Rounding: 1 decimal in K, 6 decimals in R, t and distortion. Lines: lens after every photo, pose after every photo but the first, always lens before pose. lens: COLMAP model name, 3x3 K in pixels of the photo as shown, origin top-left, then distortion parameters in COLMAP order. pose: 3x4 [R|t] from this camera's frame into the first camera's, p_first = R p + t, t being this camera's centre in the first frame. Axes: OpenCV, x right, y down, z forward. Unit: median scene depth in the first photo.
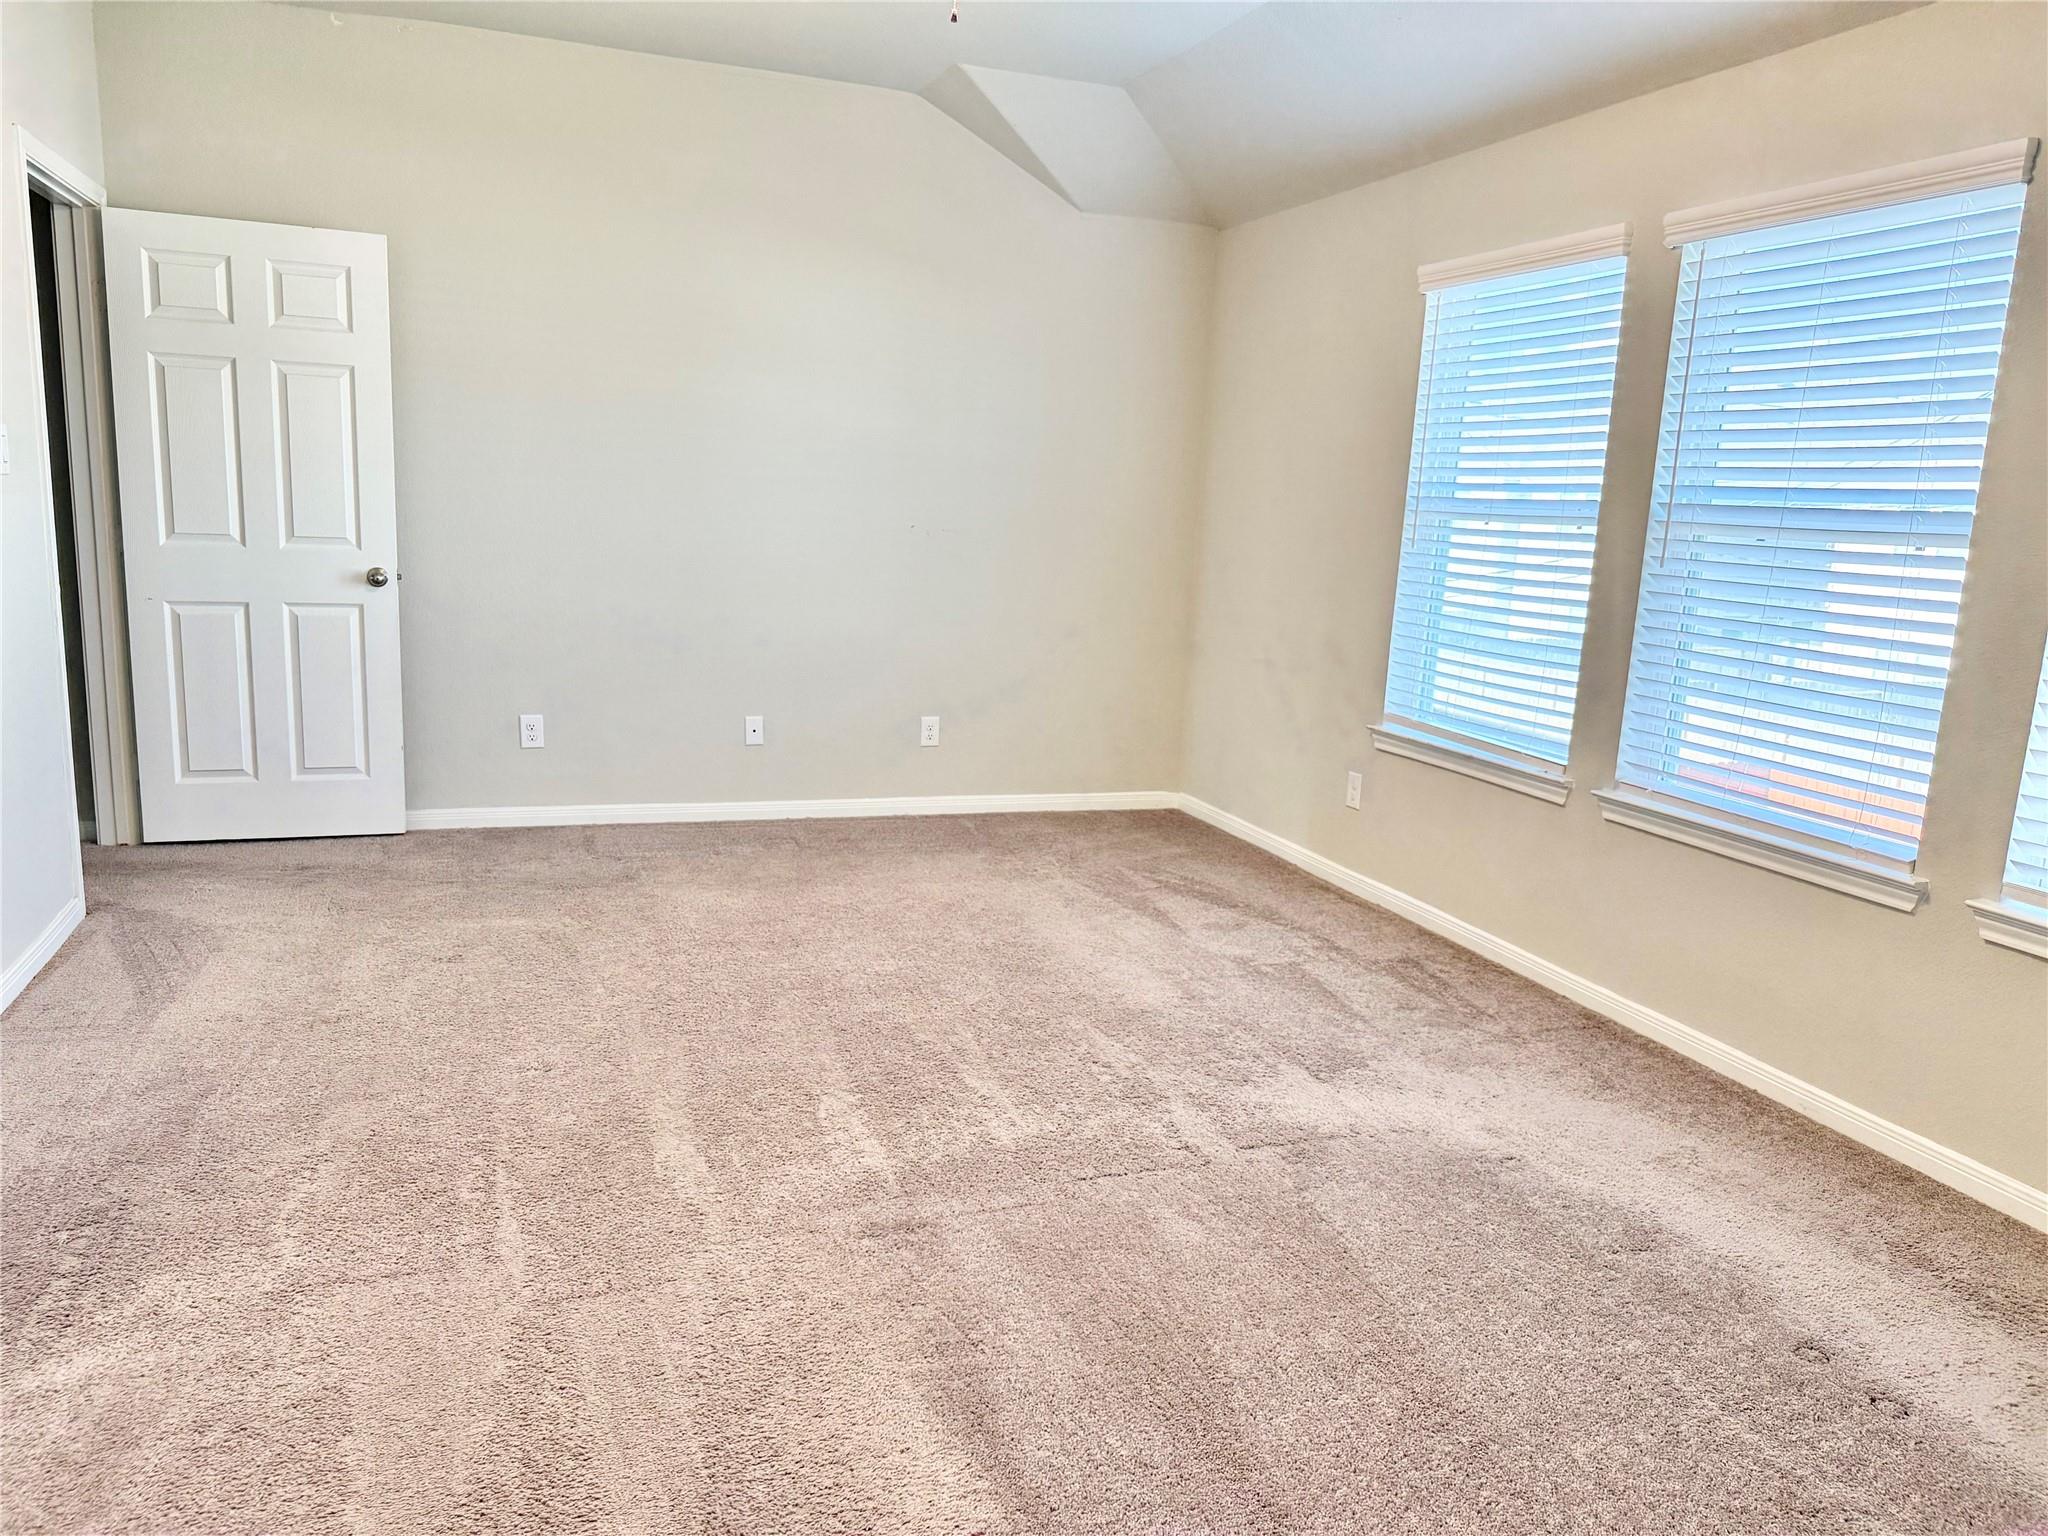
lens RADIAL K [[1447.4, 0, 1030.2], [0, 1447.4, 767.0], [0, 0, 1]] dist [0.082897, -0.099329]
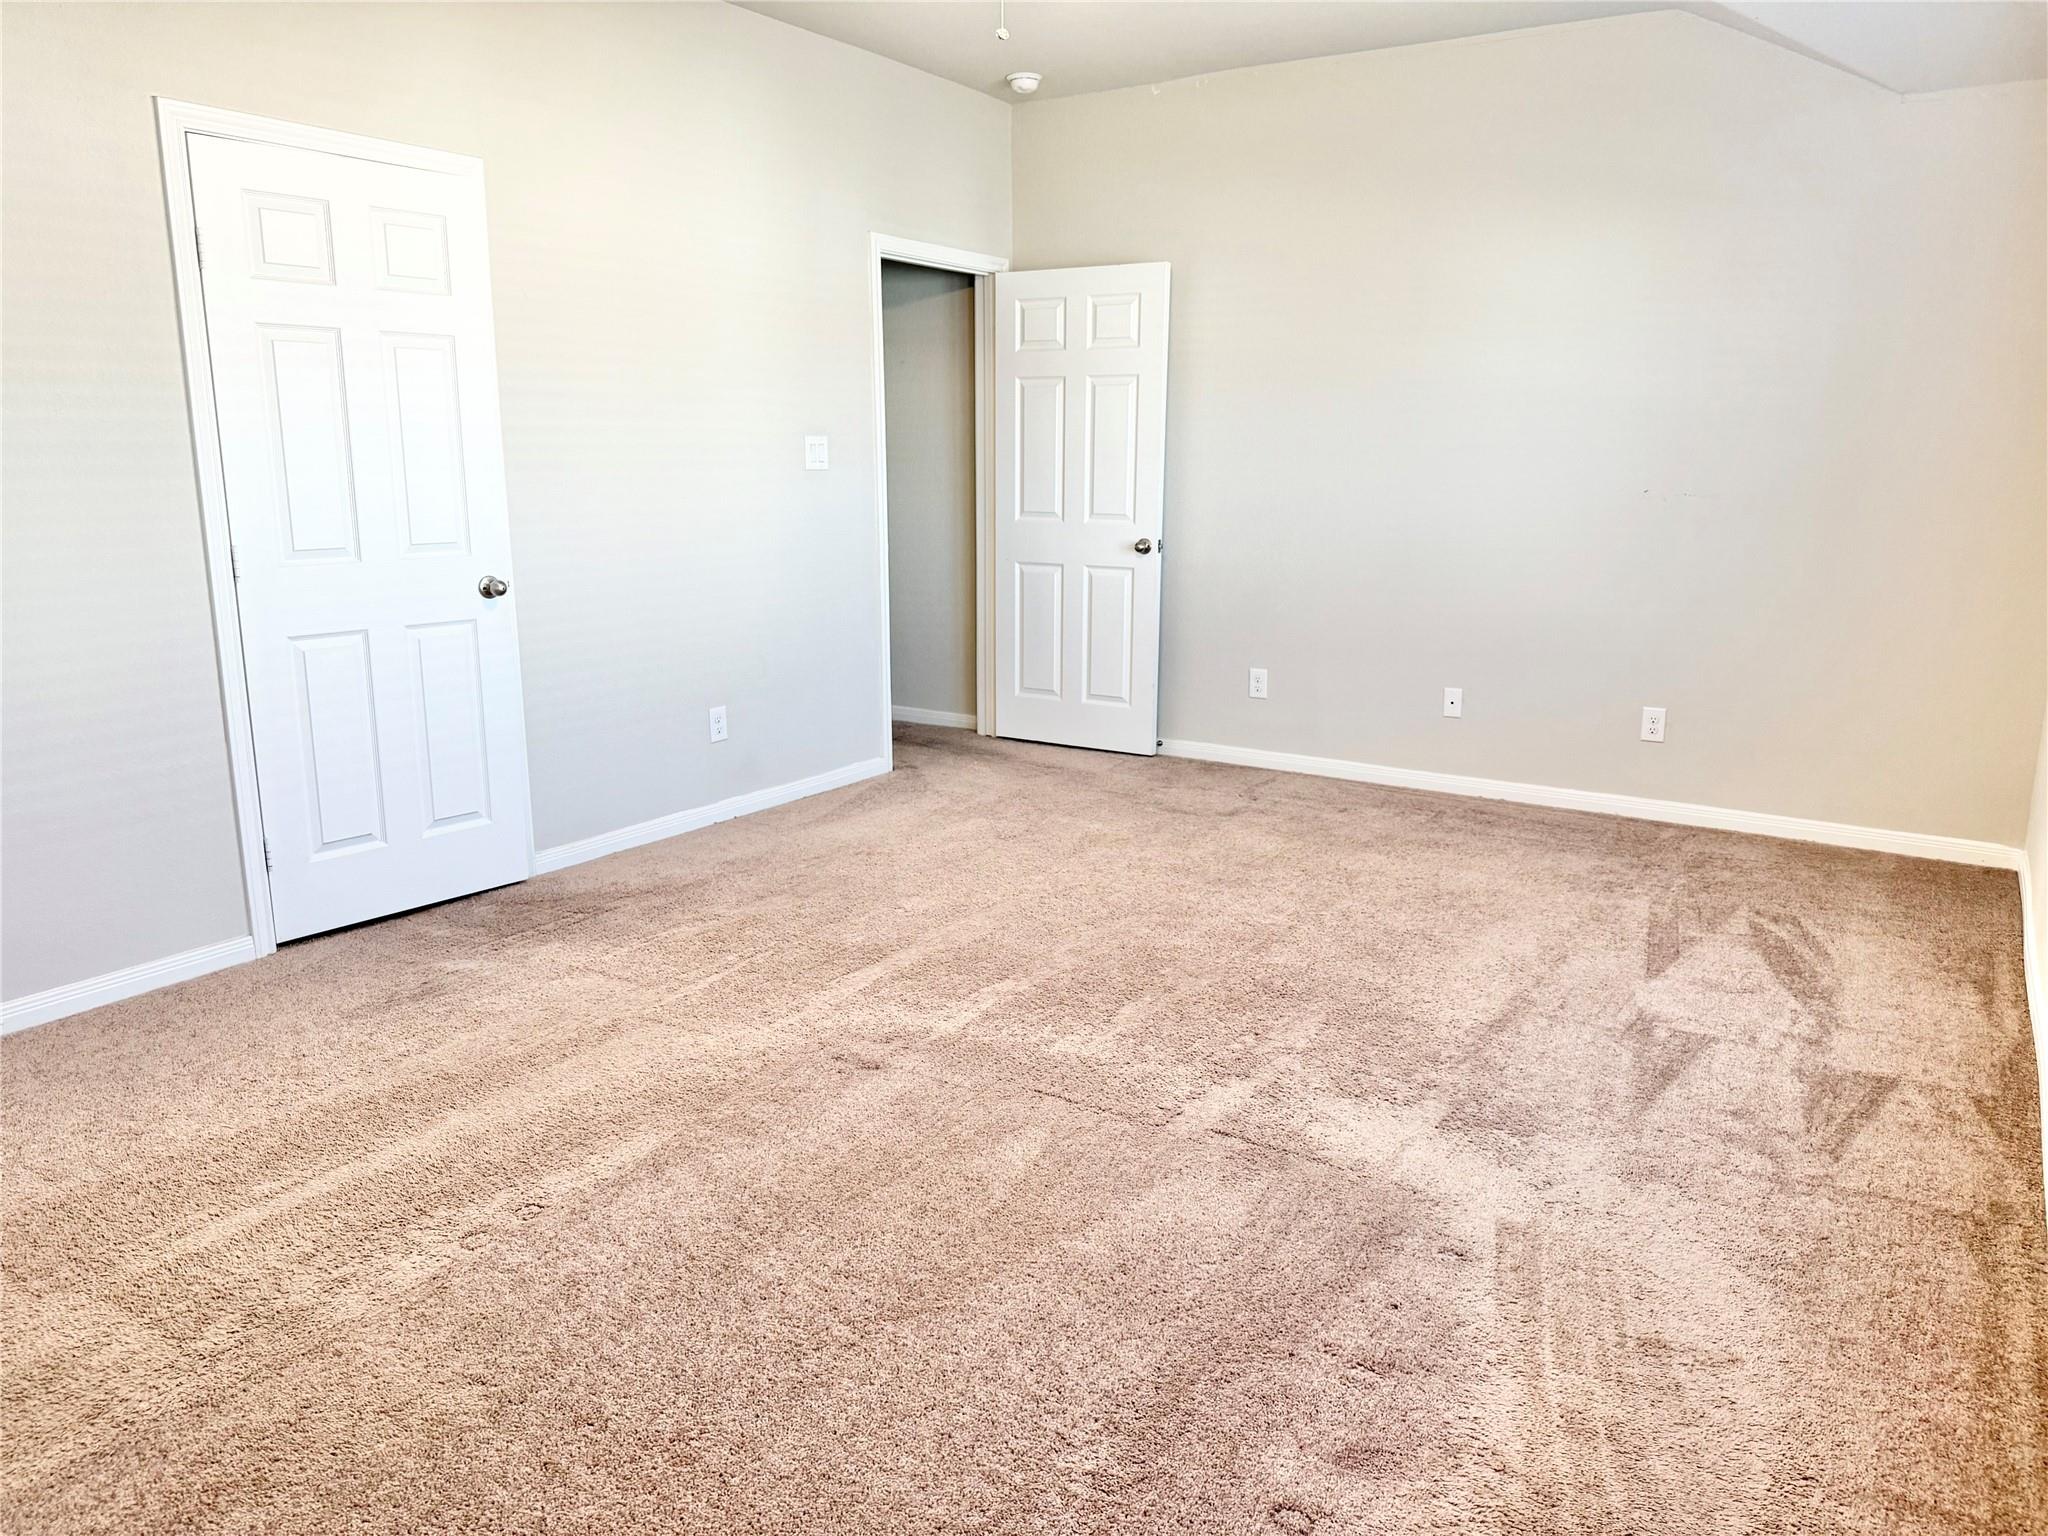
lens RADIAL K [[1448.1, 0, 1029.9], [0, 1448.1, 775.8], [0, 0, 1]] dist [0.176121, -0.409123]
pose [[0.597248, 0.134193, -0.790751, 0.535544], [-0.122807, 0.989579, 0.075180, -0.019061], [0.792599, 0.052208, 0.607503, 0.201238]]
